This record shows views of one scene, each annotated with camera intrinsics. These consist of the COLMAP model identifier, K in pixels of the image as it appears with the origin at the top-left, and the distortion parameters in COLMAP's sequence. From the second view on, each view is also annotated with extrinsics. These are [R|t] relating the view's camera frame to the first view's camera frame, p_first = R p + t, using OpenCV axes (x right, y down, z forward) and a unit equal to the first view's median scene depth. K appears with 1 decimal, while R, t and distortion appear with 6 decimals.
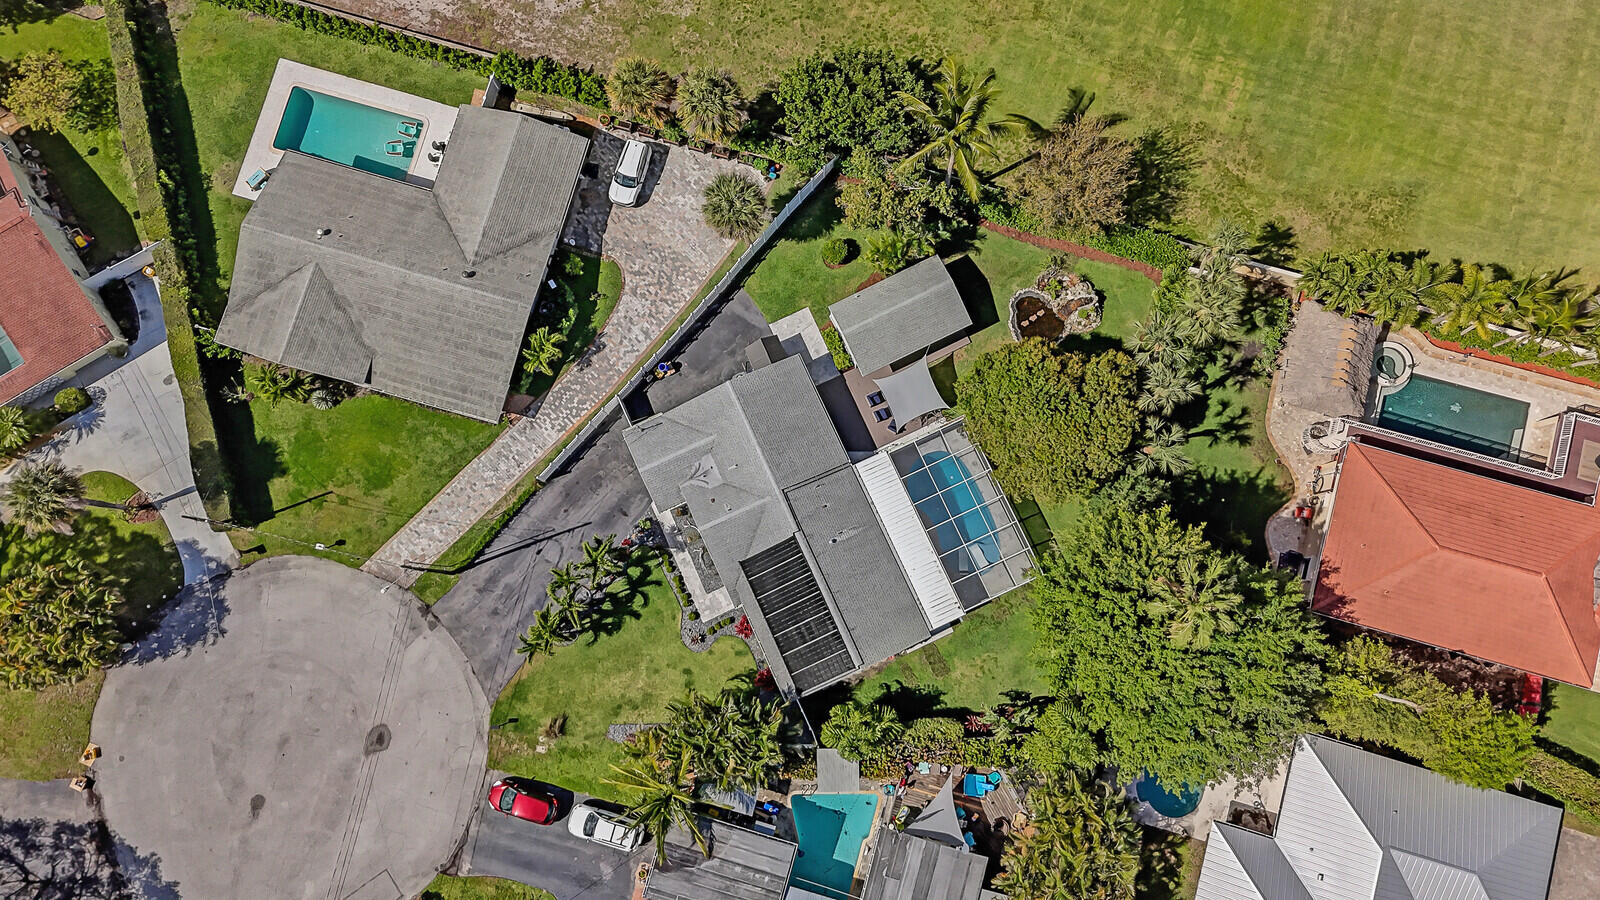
lens RADIAL K [[1156.8, 0, 800.0], [0, 1156.8, 450.0], [0, 0, 1]] dist [0.002961, -0.002397]
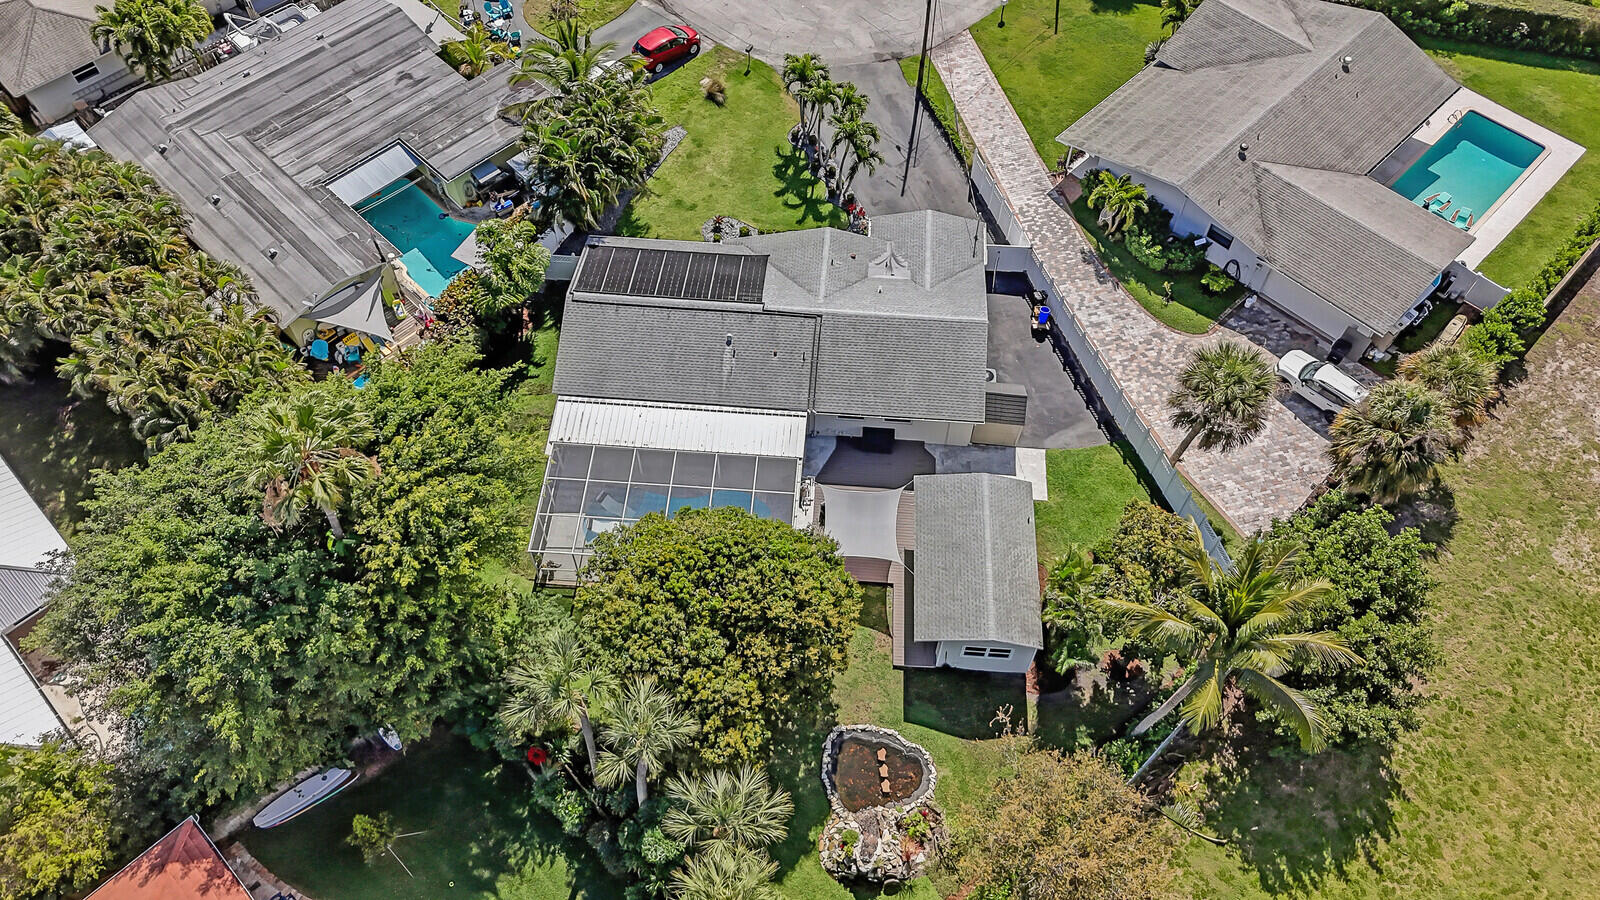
lens RADIAL K [[1156.8, 0, 800.0], [0, 1156.8, 450.0], [0, 0, 1]] dist [0.002961, -0.002397]
pose [[-0.484705, 0.742152, -0.462894, 0.382342], [-0.866107, -0.333332, 0.372490, -0.247846], [0.122147, 0.581464, 0.804351, 0.423173]]
